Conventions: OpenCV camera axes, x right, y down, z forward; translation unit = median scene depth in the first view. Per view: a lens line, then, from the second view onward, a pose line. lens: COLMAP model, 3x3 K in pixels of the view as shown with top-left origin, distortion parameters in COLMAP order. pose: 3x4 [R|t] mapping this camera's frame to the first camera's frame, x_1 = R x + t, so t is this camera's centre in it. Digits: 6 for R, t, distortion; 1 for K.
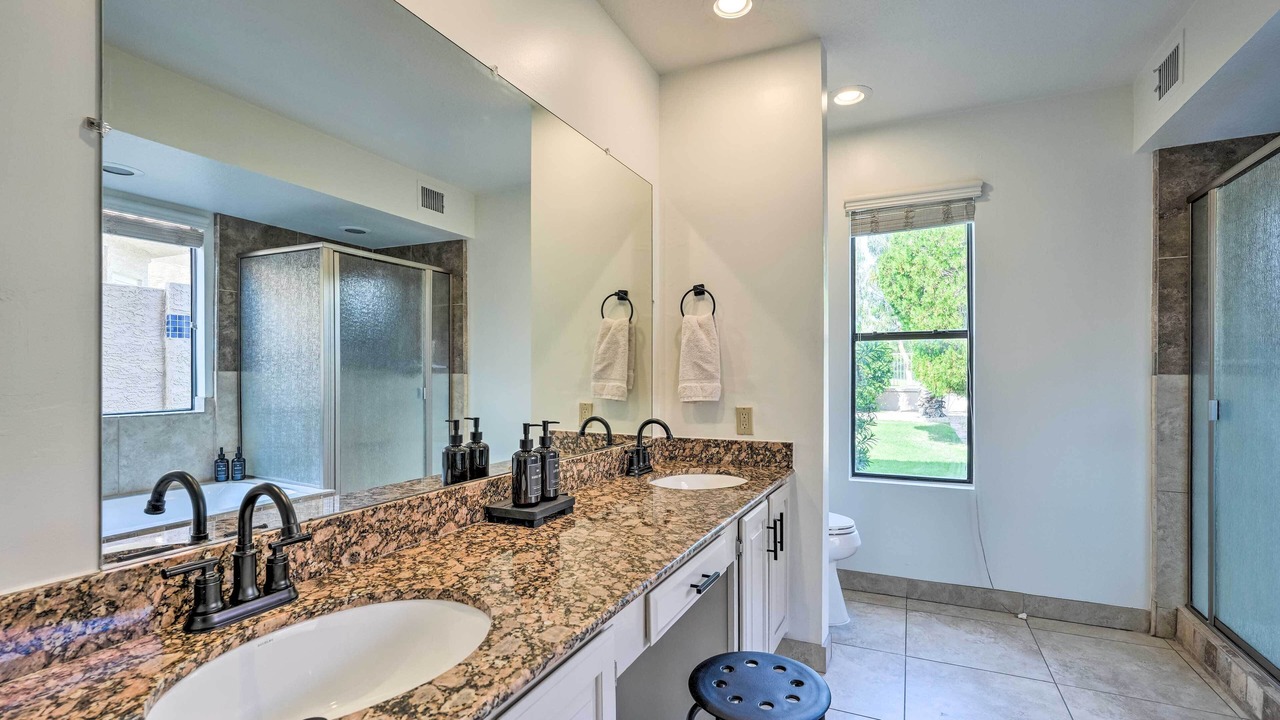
lens RADIAL K [[569.9, 0, 635.8], [0, 569.9, 367.2], [0, 0, 1]] dist [-0.011015, 0.000828]
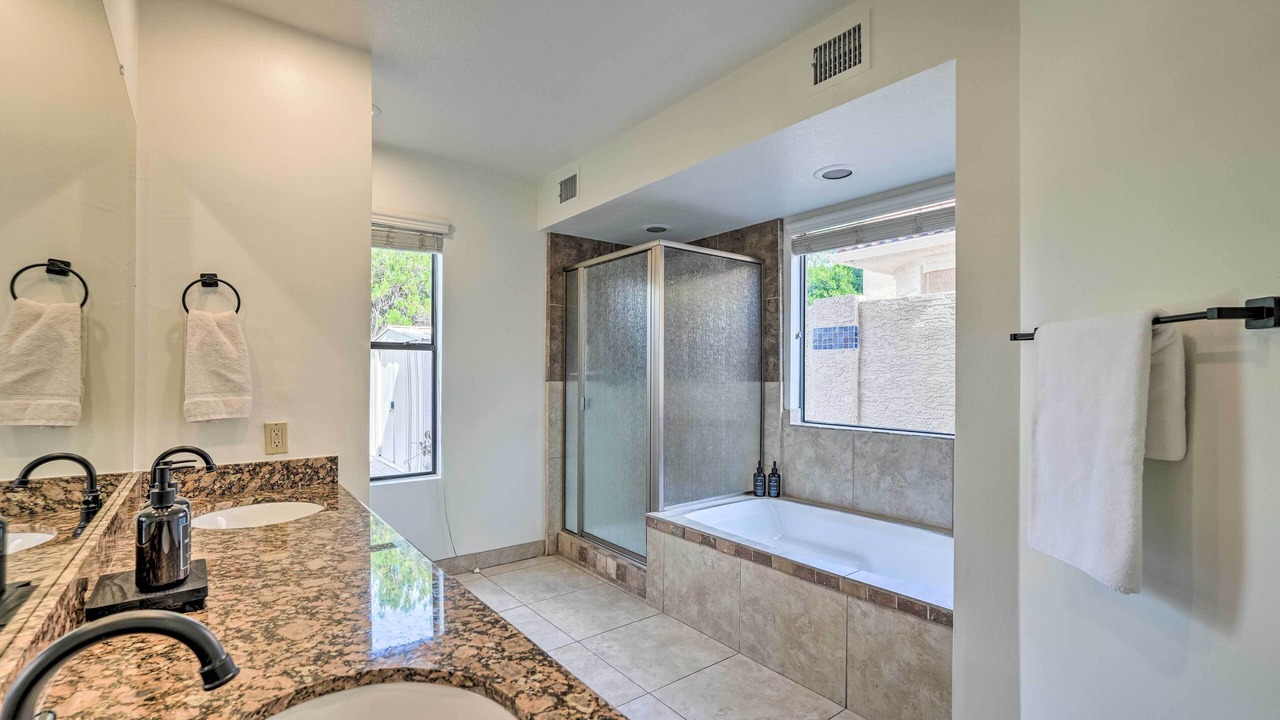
lens RADIAL K [[569.9, 0, 635.8], [0, 569.9, 367.2], [0, 0, 1]] dist [-0.011015, 0.000828]
pose [[0.446402, 0.013896, 0.894724, -0.349191], [-0.012501, 0.999879, -0.009292, -0.014051], [-0.894745, -0.007037, 0.446522, 0.117445]]
